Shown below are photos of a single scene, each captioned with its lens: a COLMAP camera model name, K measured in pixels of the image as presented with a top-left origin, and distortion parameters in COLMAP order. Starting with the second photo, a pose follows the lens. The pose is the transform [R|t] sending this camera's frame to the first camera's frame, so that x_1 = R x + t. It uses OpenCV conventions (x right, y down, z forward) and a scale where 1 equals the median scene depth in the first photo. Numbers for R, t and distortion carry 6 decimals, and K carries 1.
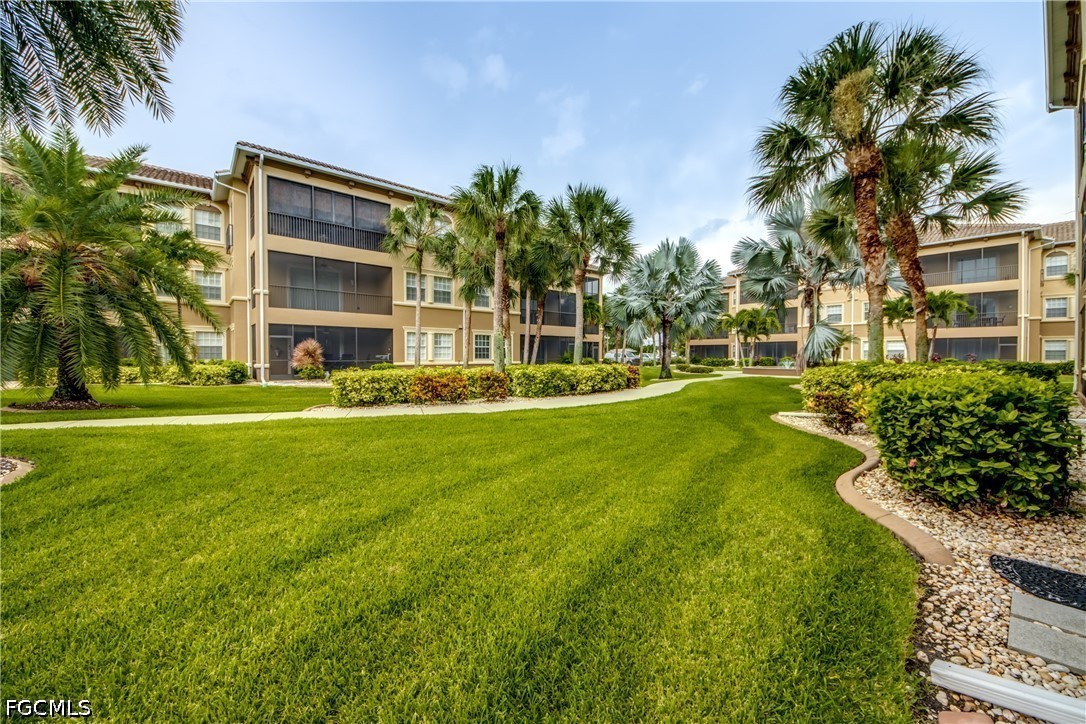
lens RADIAL K [[414.1, 0, 541.5], [0, 414.1, 361.6], [0, 0, 1]] dist [0.001956, -0.001945]
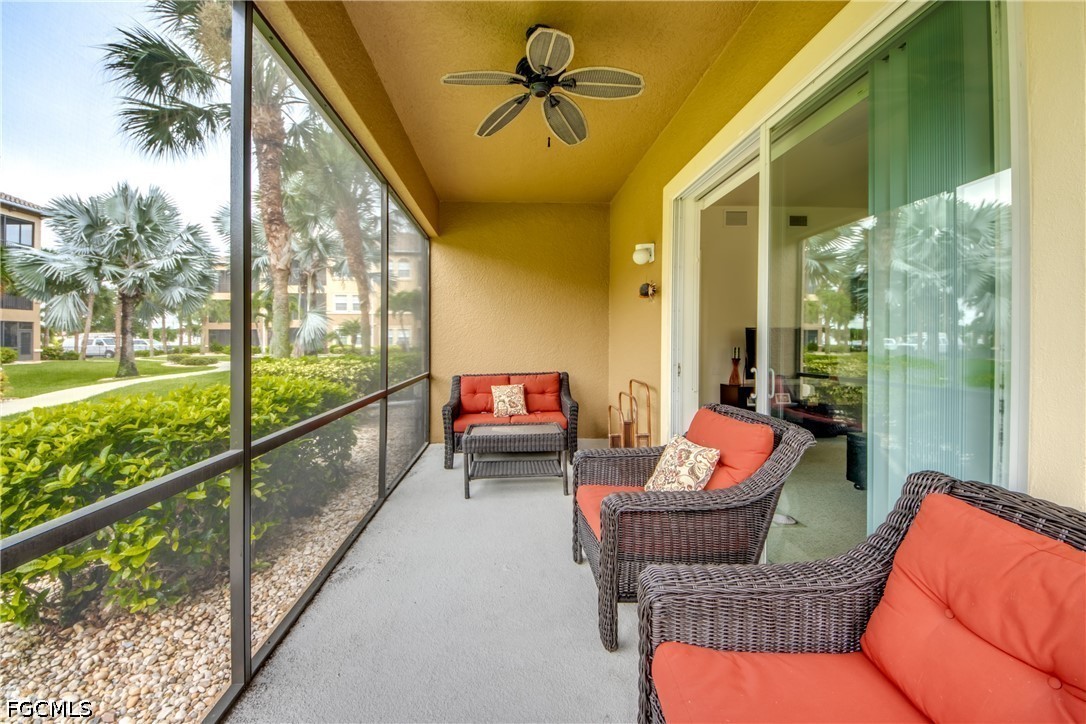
lens RADIAL K [[414.1, 0, 538.8], [0, 414.1, 344.9], [0, 0, 1]] dist [0.001956, -0.001945]
pose [[0.573191, -0.012648, 0.819324, 0.130370], [0.016162, 0.999861, 0.004128, -0.005534], [-0.819263, 0.010876, 0.573315, 0.012714]]
